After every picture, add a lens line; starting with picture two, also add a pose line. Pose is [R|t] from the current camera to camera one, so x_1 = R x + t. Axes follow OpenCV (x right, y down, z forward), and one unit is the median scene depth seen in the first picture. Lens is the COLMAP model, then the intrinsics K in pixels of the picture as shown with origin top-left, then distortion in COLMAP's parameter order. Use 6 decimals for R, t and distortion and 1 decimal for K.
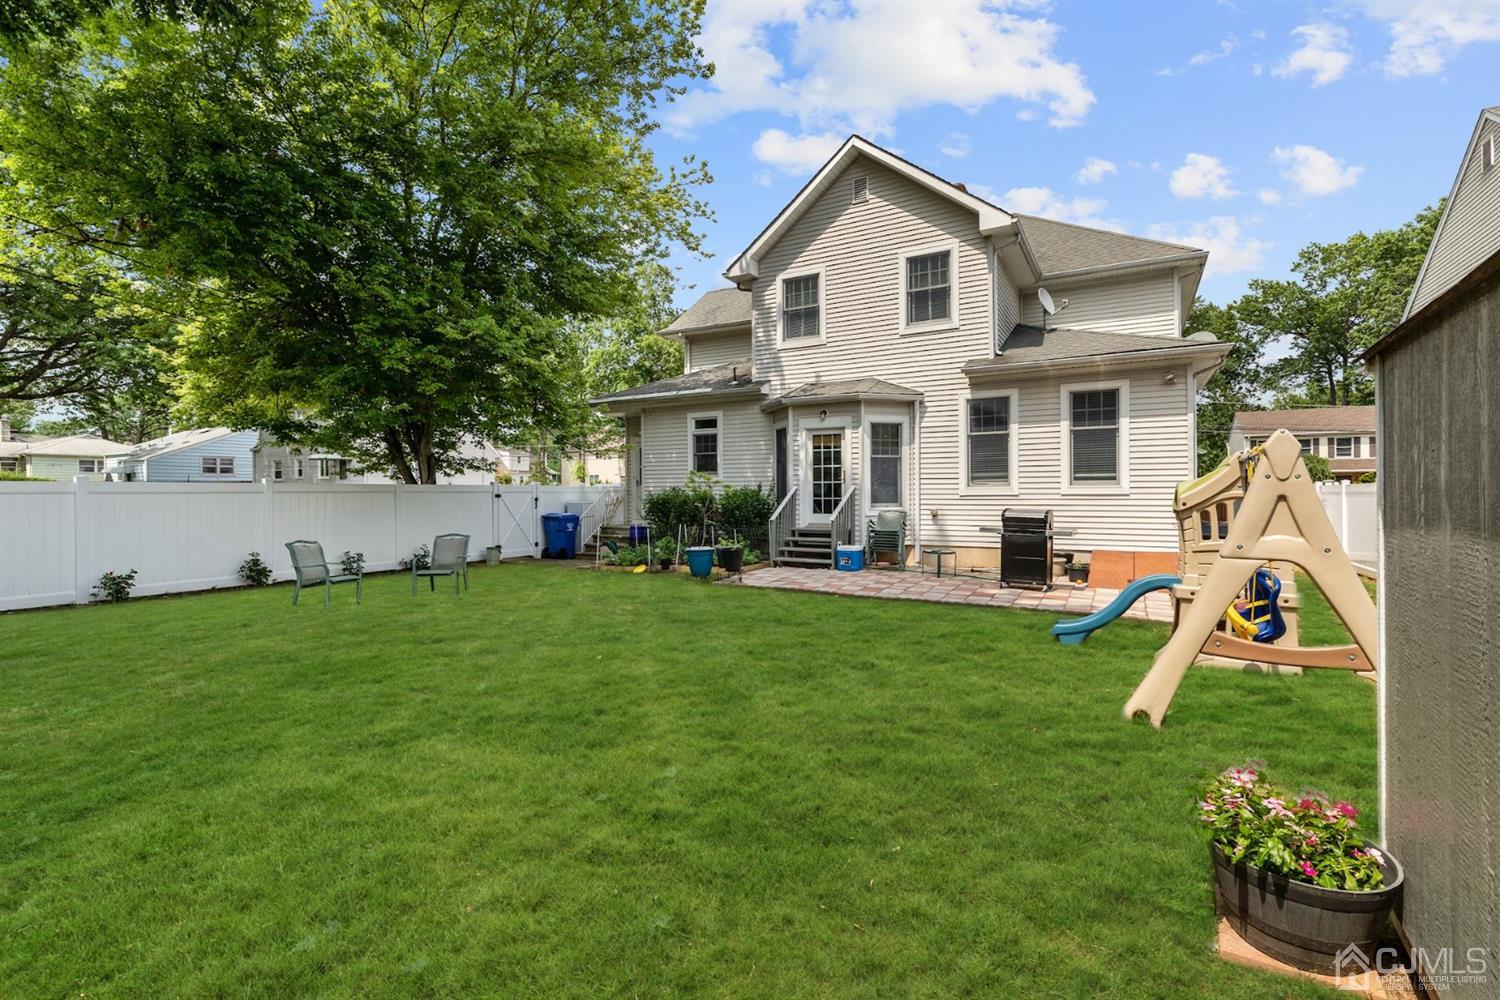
lens RADIAL K [[677.6, 0, 752.7], [0, 677.6, 490.0], [0, 0, 1]] dist [0.005695, -0.002915]
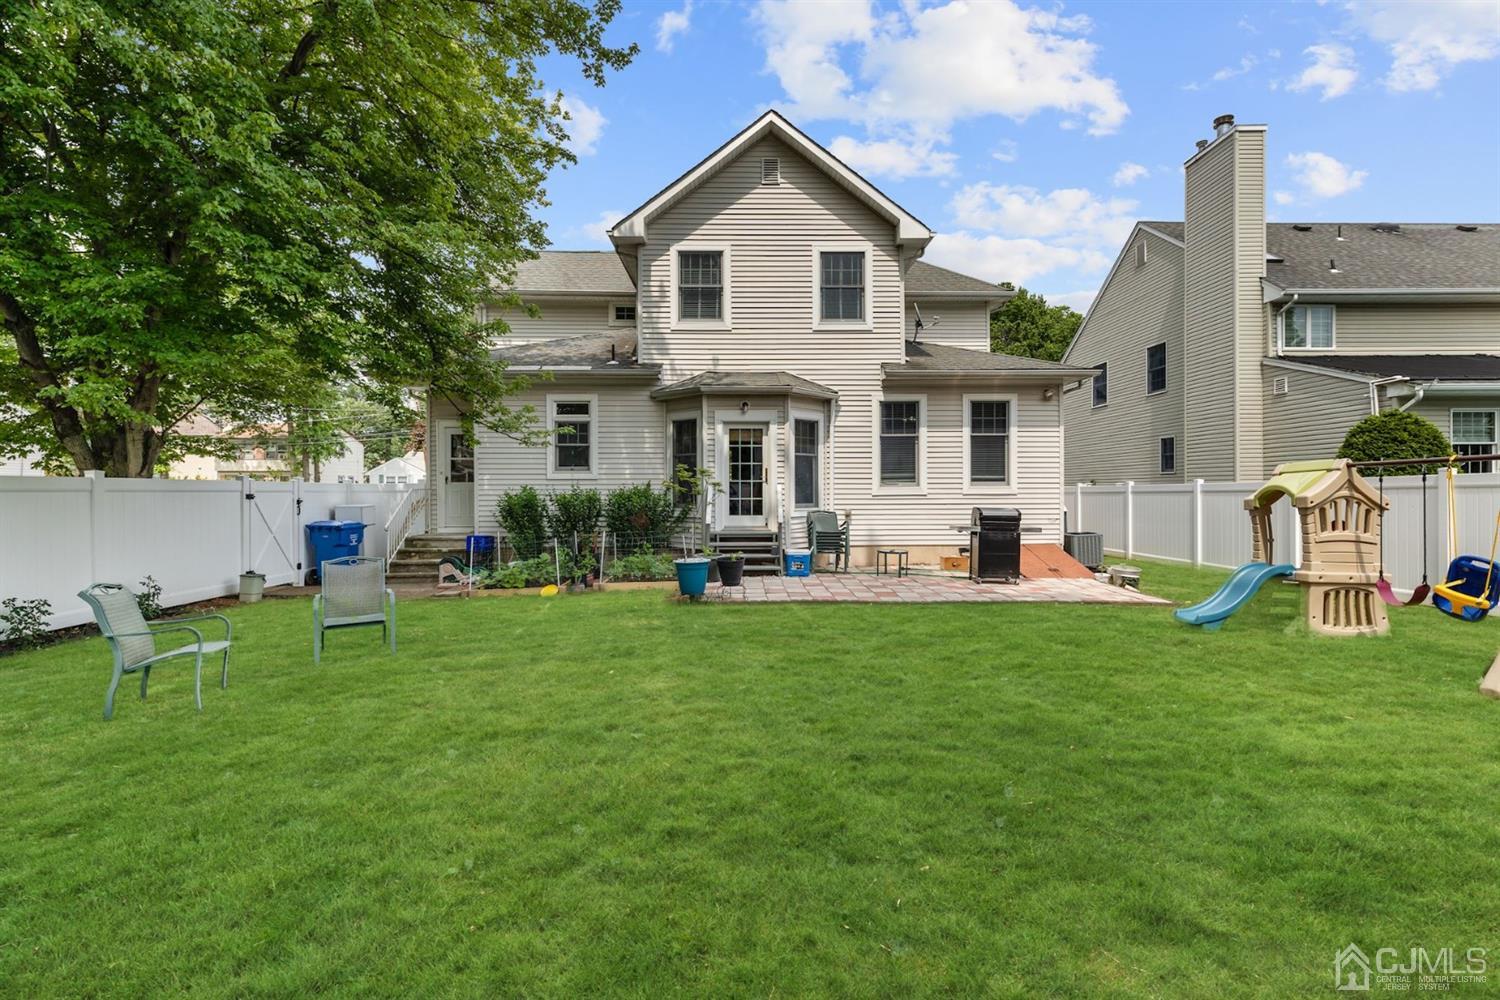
lens RADIAL K [[677.6, 0, 758.5], [0, 677.6, 488.6], [0, 0, 1]] dist [0.005695, -0.002915]
pose [[0.858433, 0.003533, 0.512914, -0.349616], [-0.002525, 0.999993, -0.002661, 0.001491], [-0.512920, 0.000989, 0.858436, 0.207533]]
